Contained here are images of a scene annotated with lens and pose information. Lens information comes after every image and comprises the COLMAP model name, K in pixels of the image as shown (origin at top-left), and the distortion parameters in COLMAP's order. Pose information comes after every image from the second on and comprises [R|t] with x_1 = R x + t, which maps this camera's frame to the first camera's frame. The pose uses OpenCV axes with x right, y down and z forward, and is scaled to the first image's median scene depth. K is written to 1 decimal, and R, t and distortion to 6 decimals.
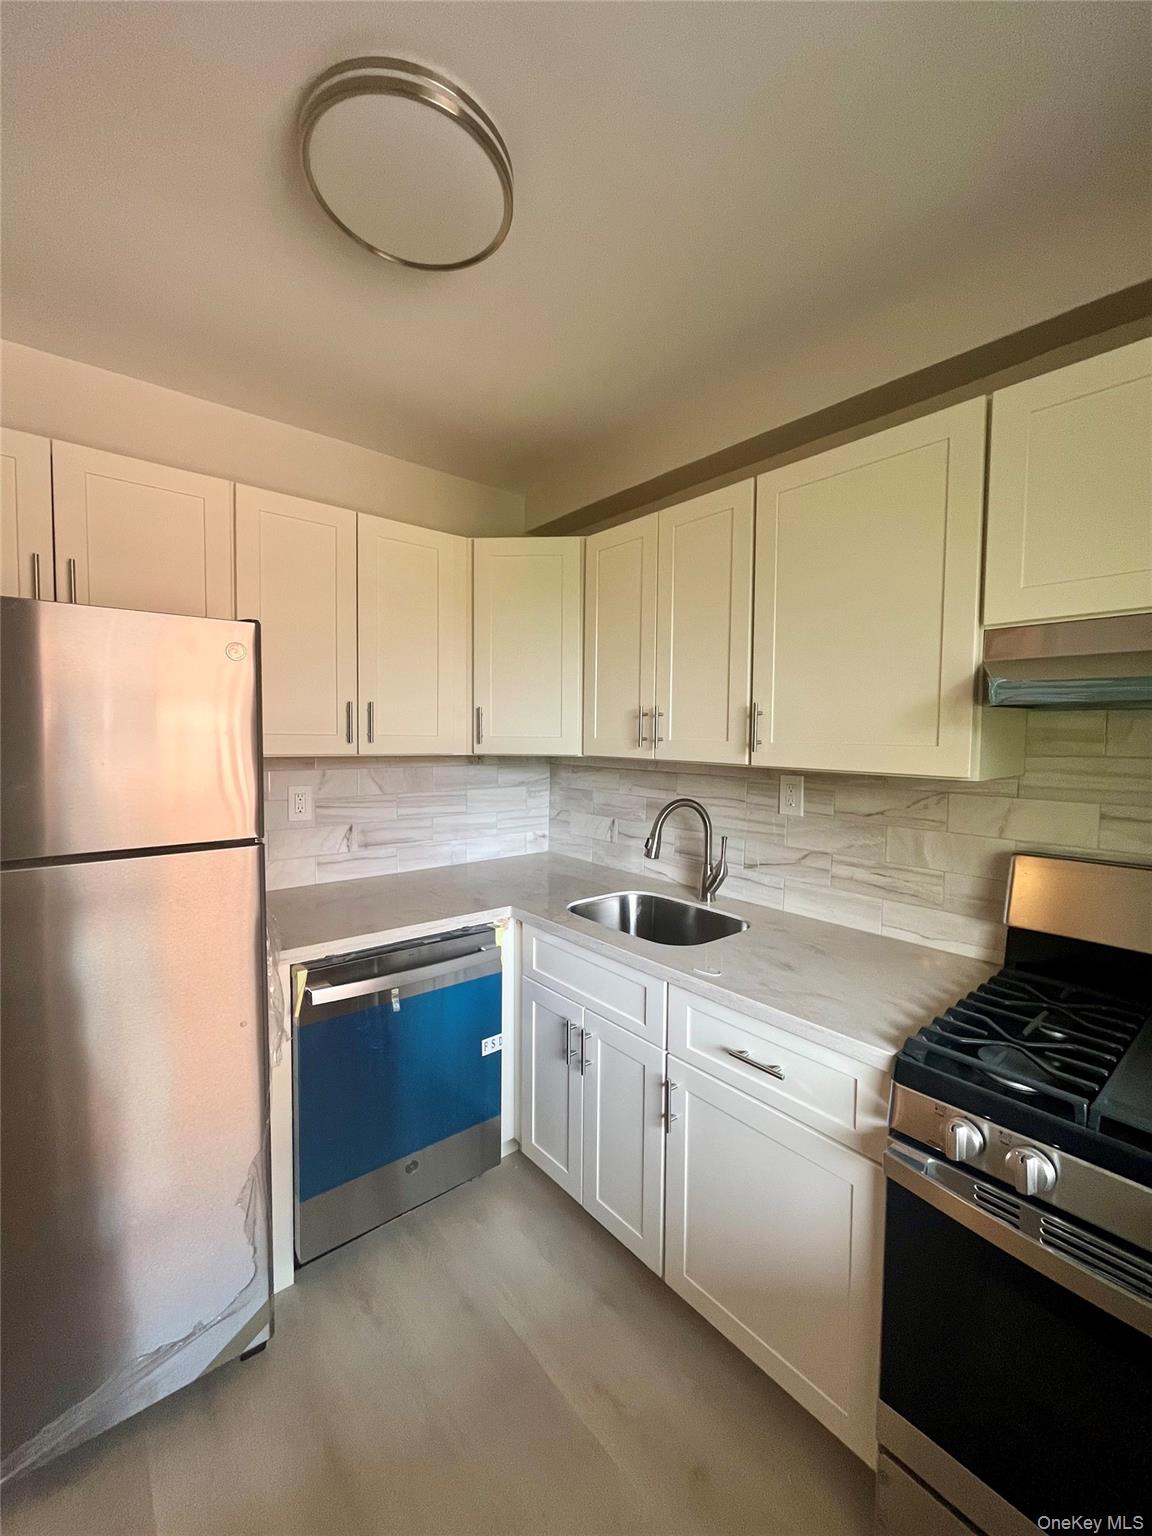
lens RADIAL K [[627.3, 0, 577.6], [0, 627.3, 764.8], [0, 0, 1]] dist [-0.000966, 0.000362]
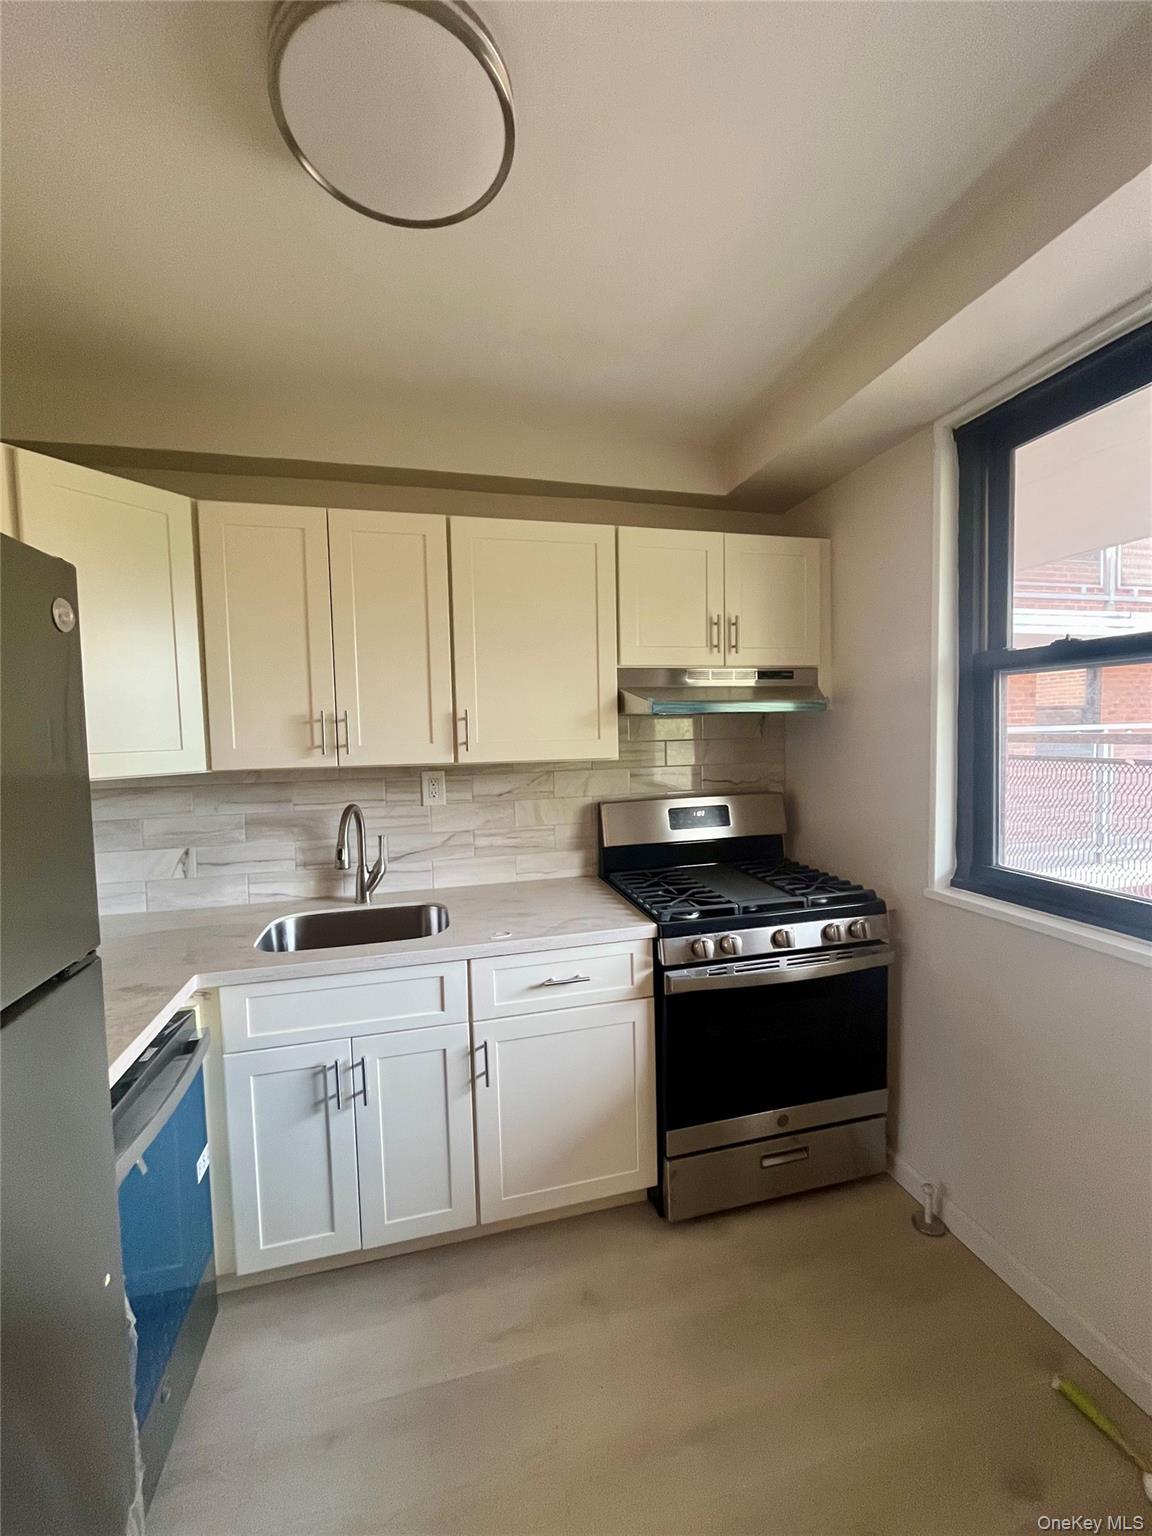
lens RADIAL K [[627.3, 0, 577.6], [0, 627.3, 764.8], [0, 0, 1]] dist [-0.000966, 0.000362]
pose [[0.429283, -0.072253, 0.900275, -0.608592], [0.073571, 0.996280, 0.044876, -0.028307], [-0.900169, 0.046970, 0.433002, 0.262245]]
